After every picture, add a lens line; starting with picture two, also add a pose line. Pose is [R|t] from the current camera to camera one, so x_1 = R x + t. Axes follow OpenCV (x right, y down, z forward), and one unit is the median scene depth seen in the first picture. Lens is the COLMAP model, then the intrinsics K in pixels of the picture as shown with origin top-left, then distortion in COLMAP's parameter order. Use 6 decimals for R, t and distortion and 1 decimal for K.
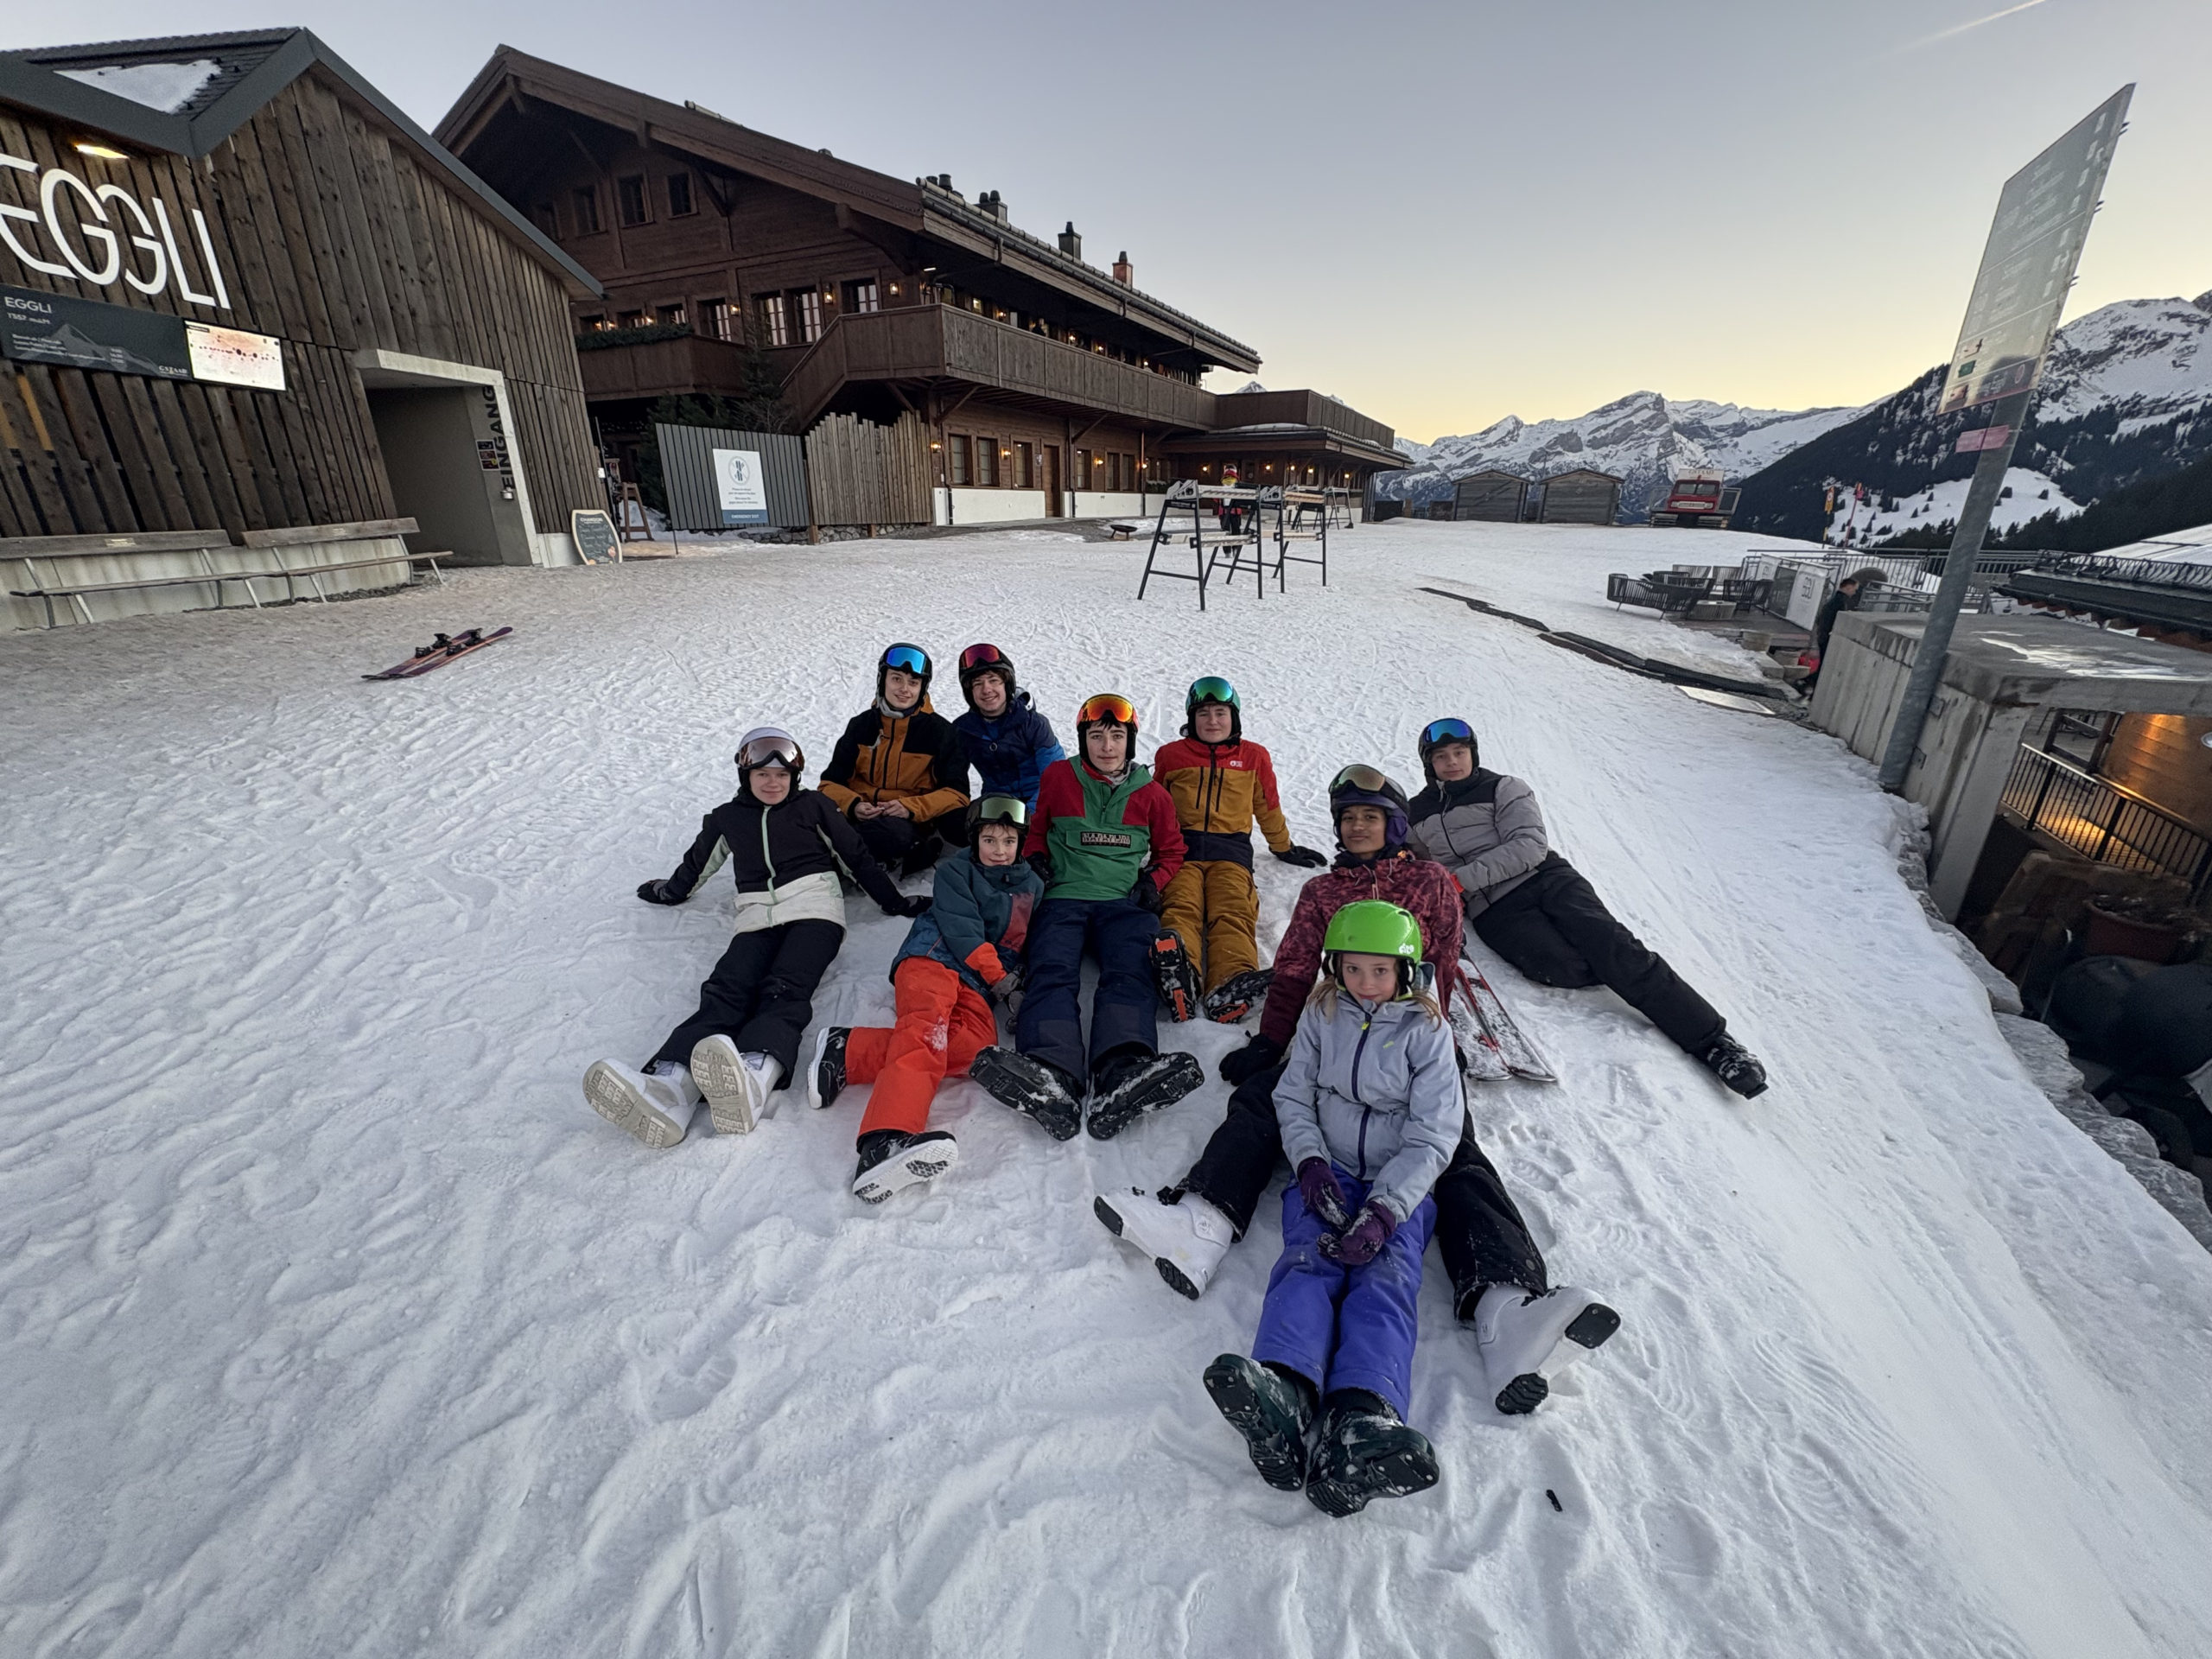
lens RADIAL K [[890.3, 0, 1106.8], [0, 890.3, 830.9], [0, 0, 1]] dist [-0.000361, 0.000010]
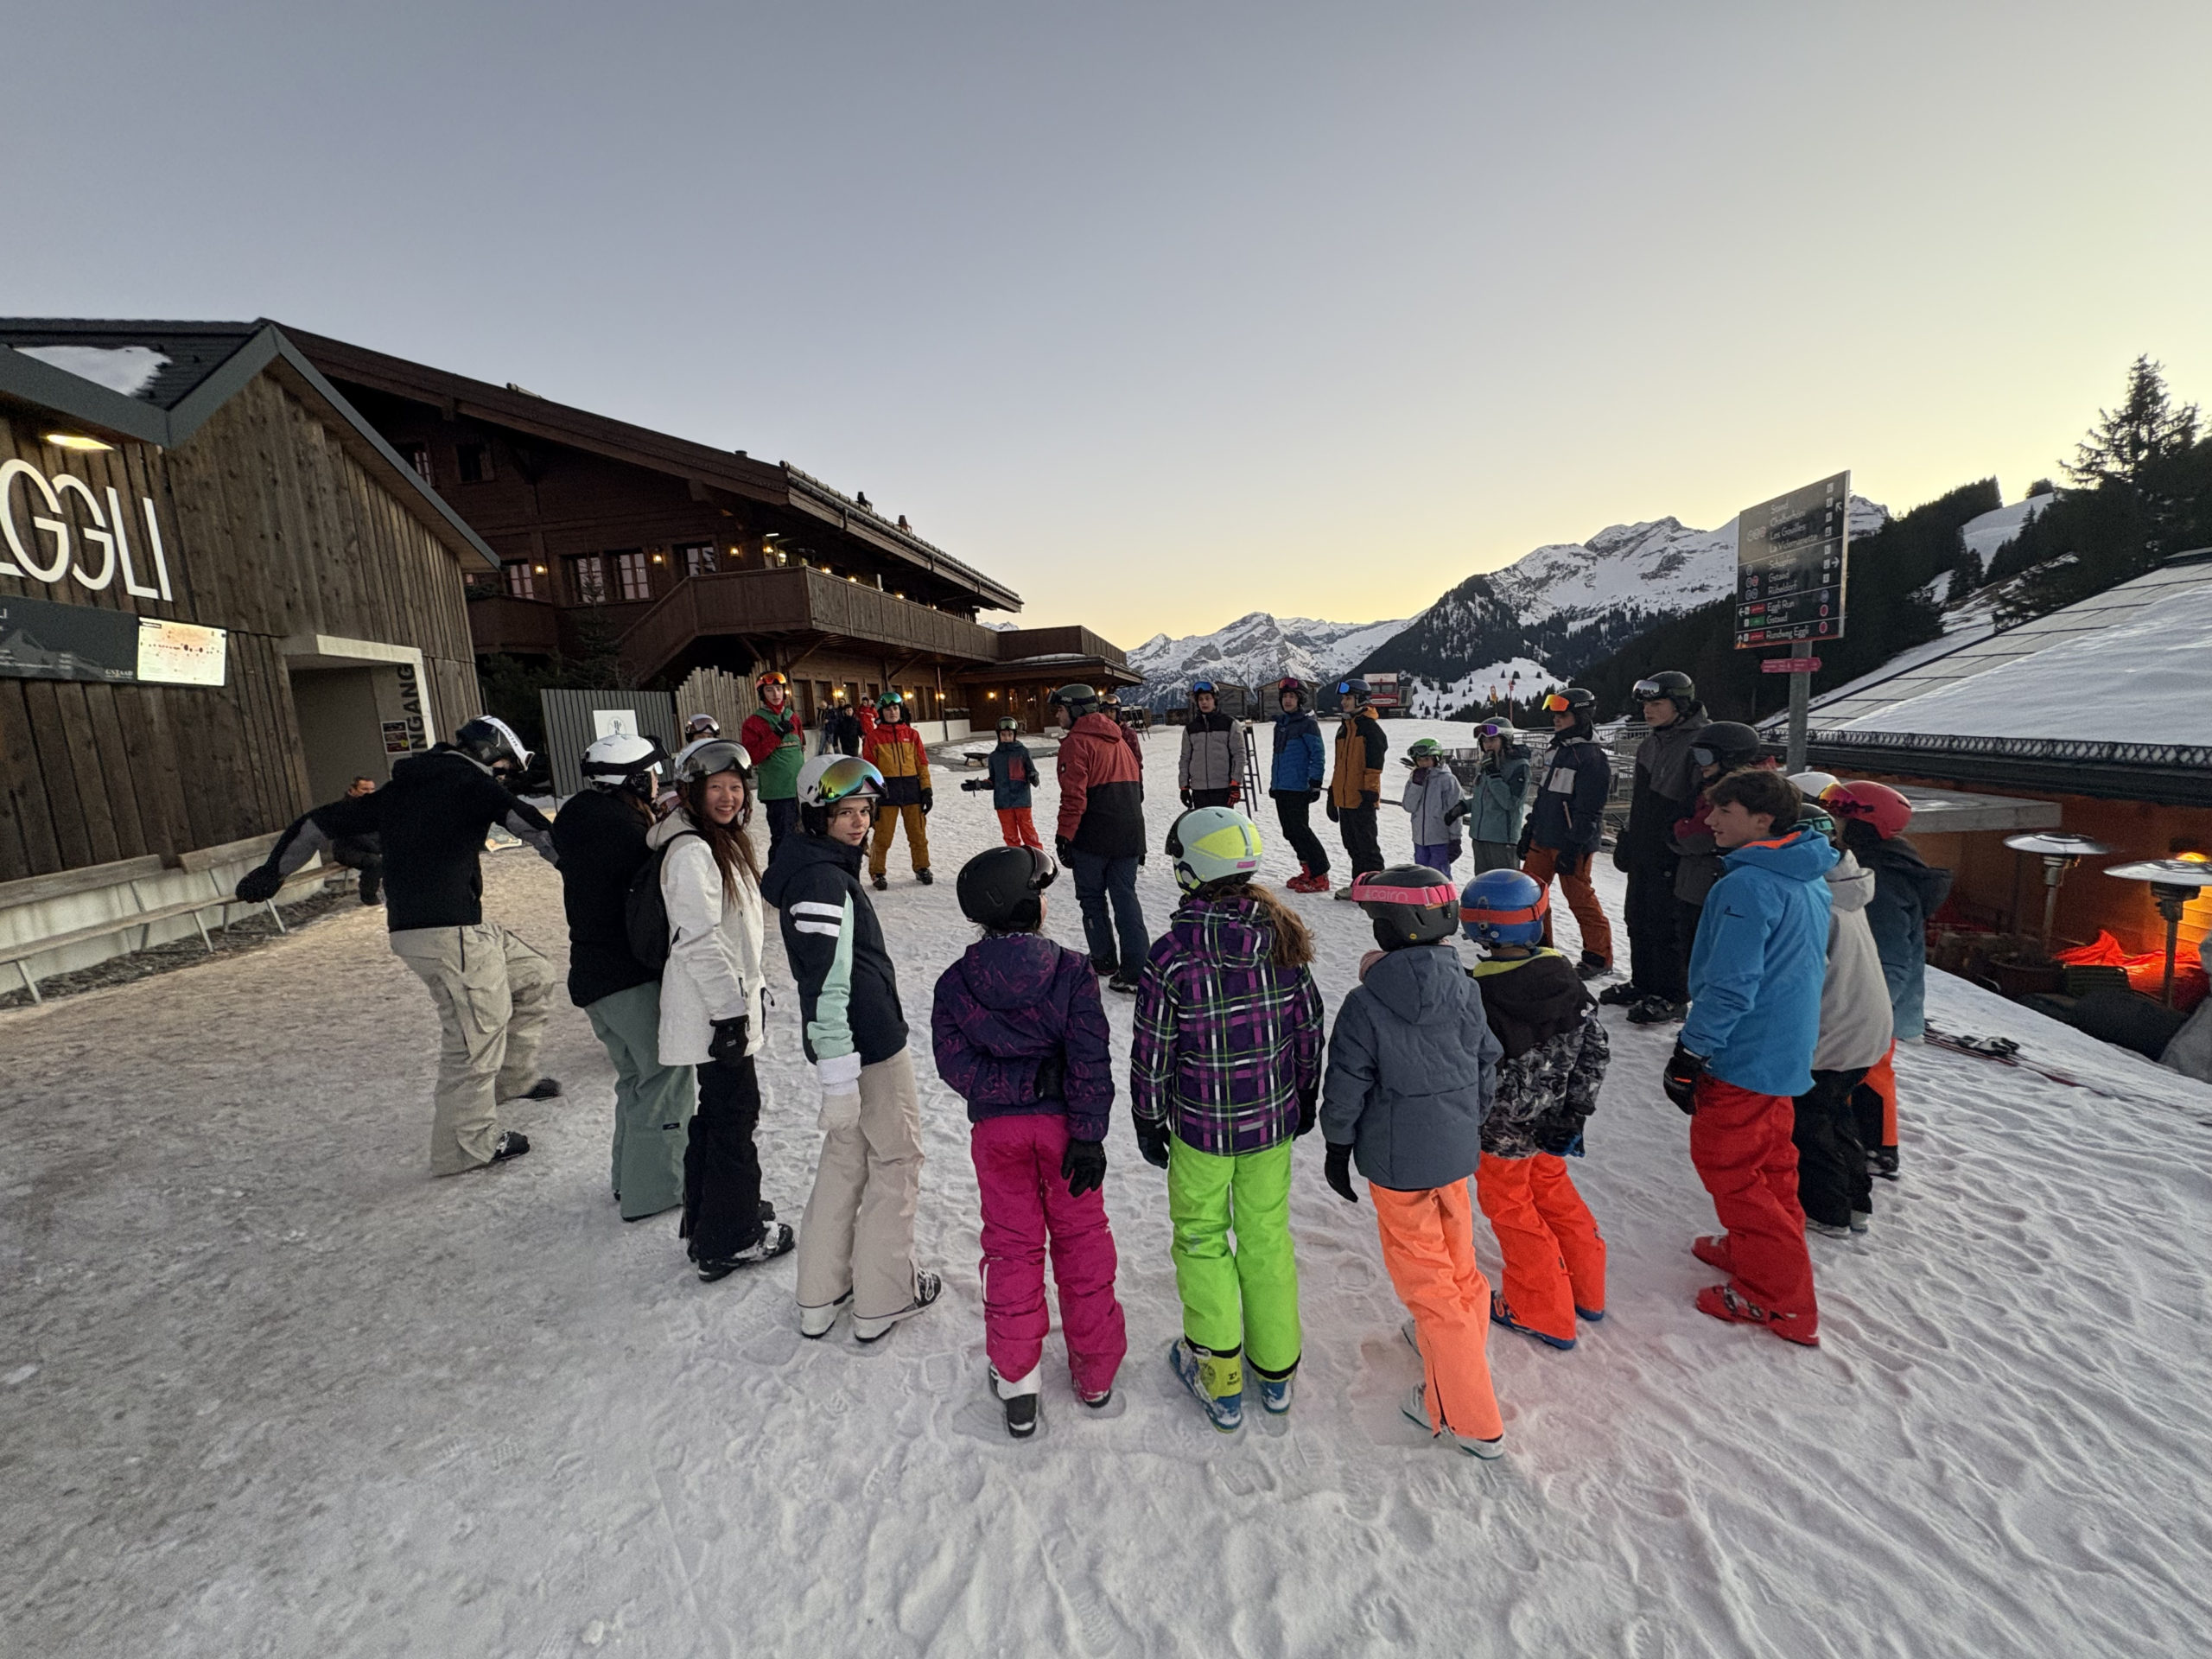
lens RADIAL K [[890.3, 0, 1096.6], [0, 890.3, 818.0], [0, 0, 1]] dist [-0.000361, 0.000010]
pose [[0.943879, -0.096815, 0.315783, -0.193136], [0.168644, 0.963322, -0.208736, -0.027034], [-0.283992, 0.250276, 0.925587, 0.007708]]
